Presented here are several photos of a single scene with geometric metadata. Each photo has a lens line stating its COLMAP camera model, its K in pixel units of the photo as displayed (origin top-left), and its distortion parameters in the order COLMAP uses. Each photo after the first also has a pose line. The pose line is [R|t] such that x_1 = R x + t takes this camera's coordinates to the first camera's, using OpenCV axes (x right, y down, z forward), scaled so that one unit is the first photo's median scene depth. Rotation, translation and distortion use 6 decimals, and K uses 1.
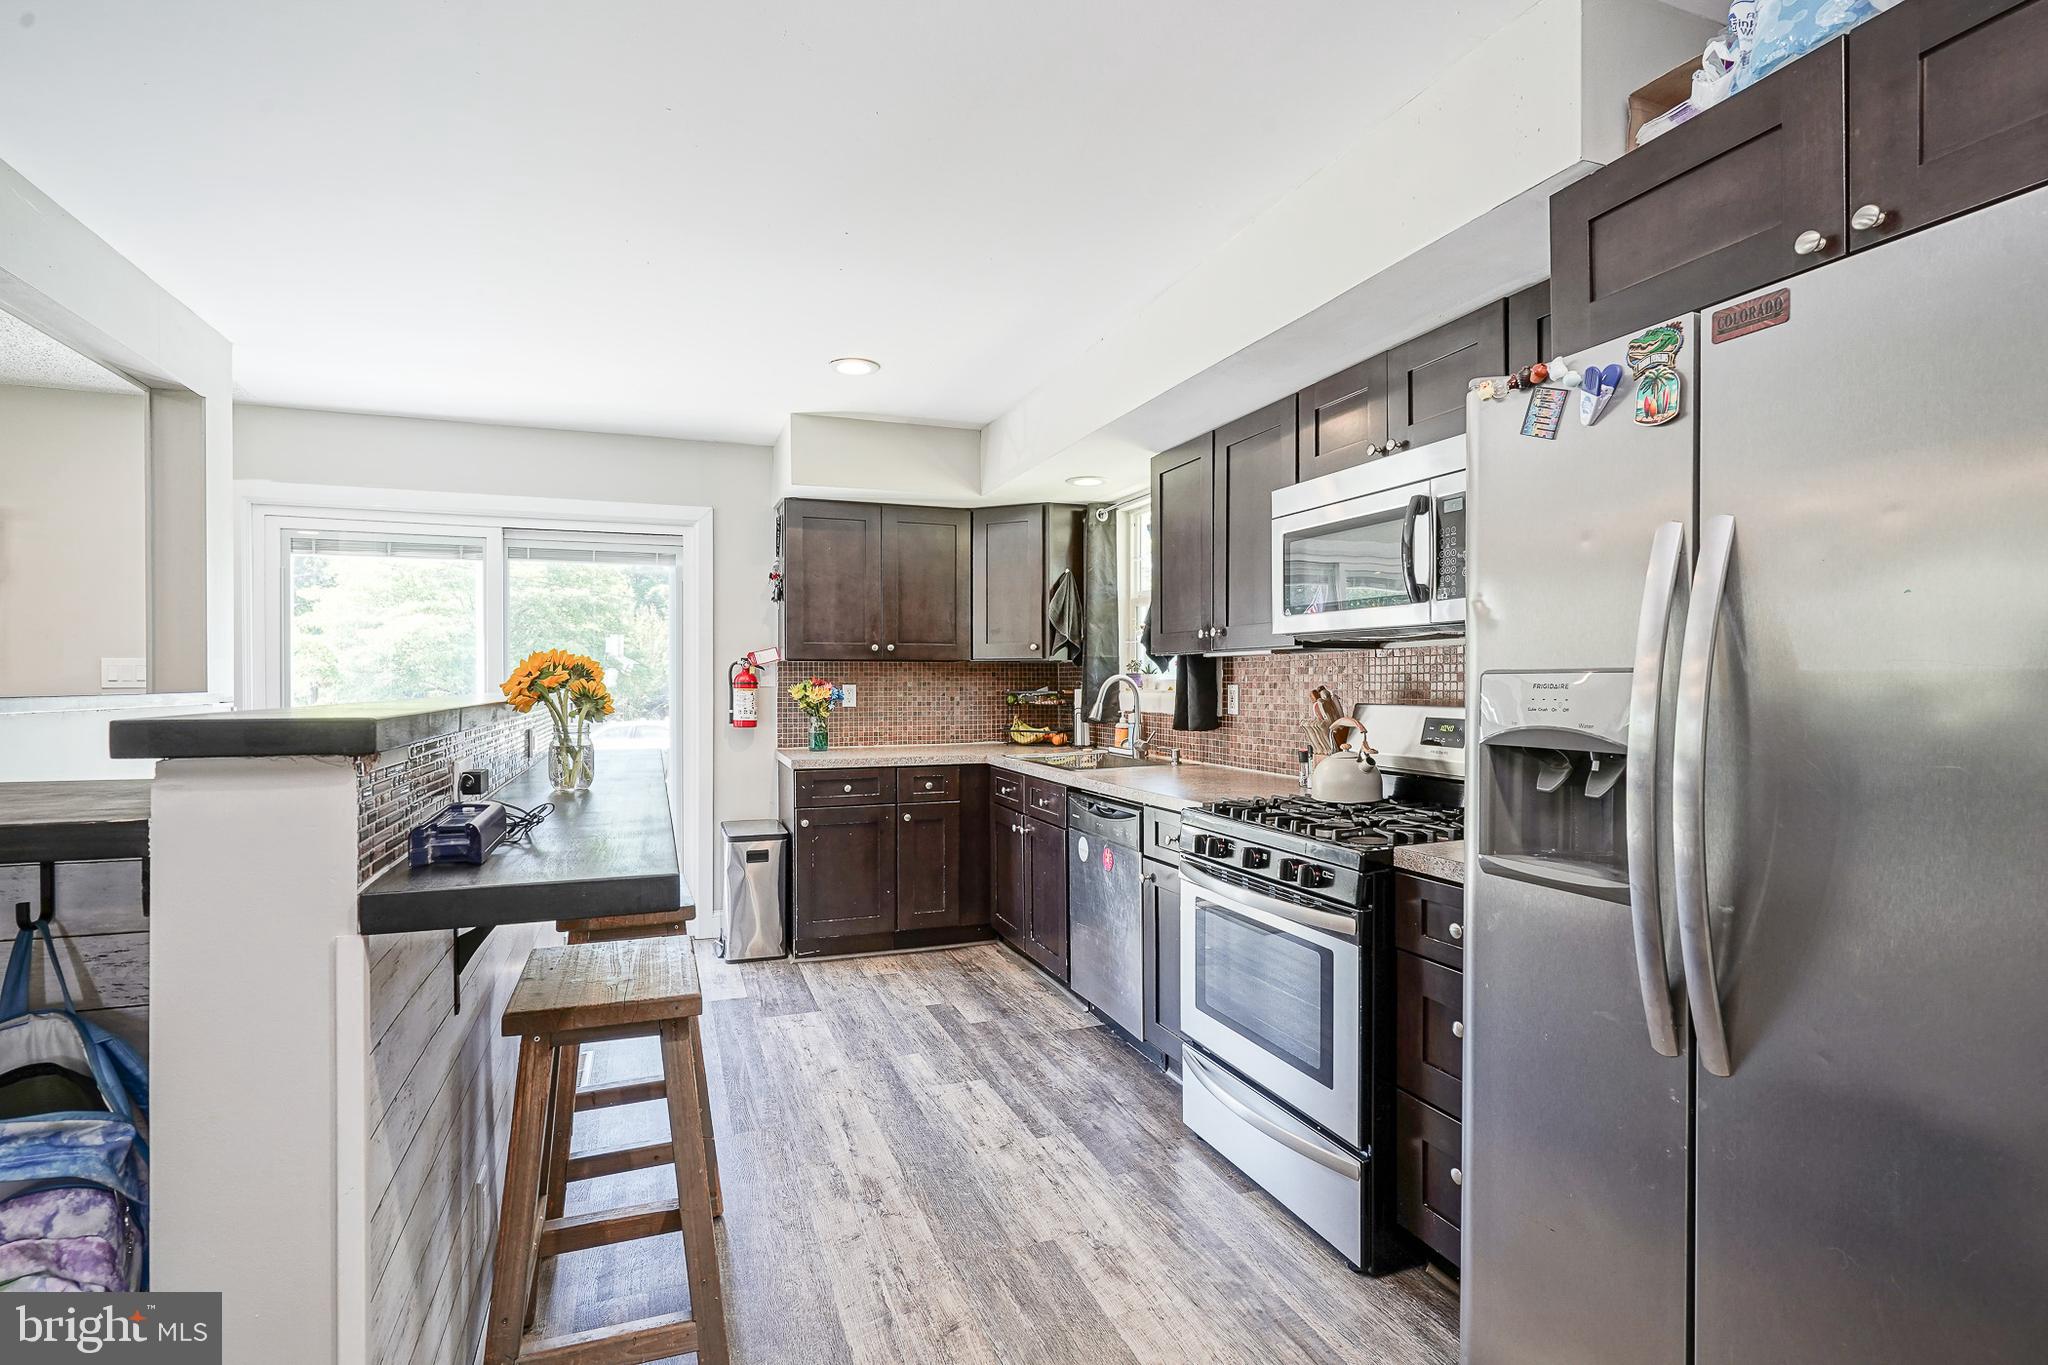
lens RADIAL K [[1044.0, 0, 1024.0], [0, 1044.0, 682.5], [0, 0, 1]] dist [-0.012343, 0.005617]
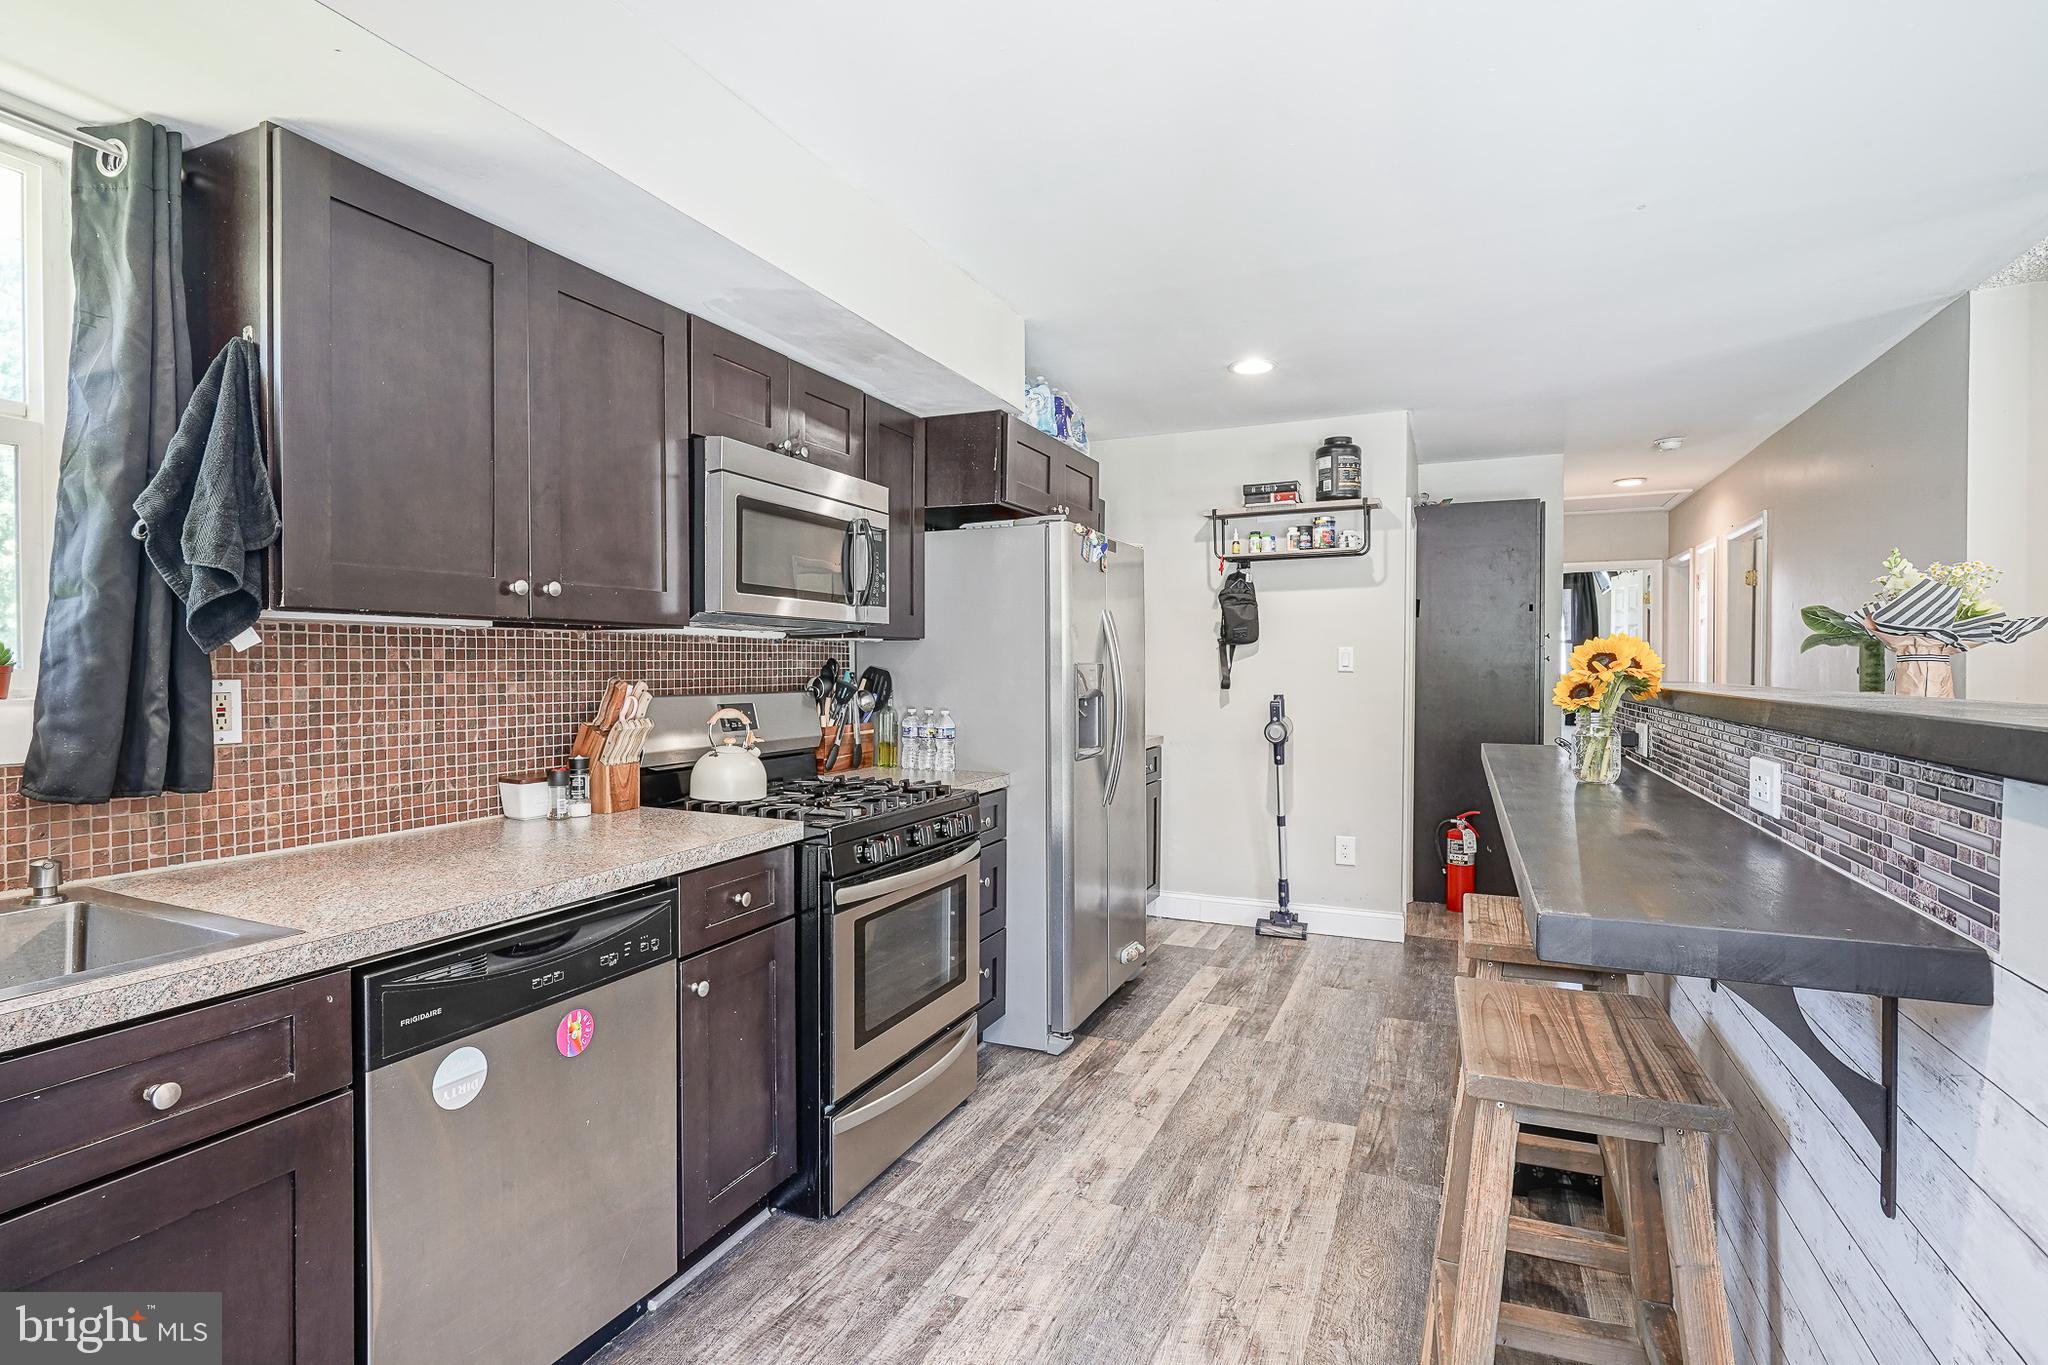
lens RADIAL K [[1044.0, 0, 1024.0], [0, 1044.0, 682.5], [0, 0, 1]] dist [-0.012343, 0.005617]
pose [[-0.738946, -0.008527, 0.673710, -0.566640], [0.003518, 0.999857, 0.016513, -0.005434], [-0.673755, 0.014572, -0.738811, 1.697028]]
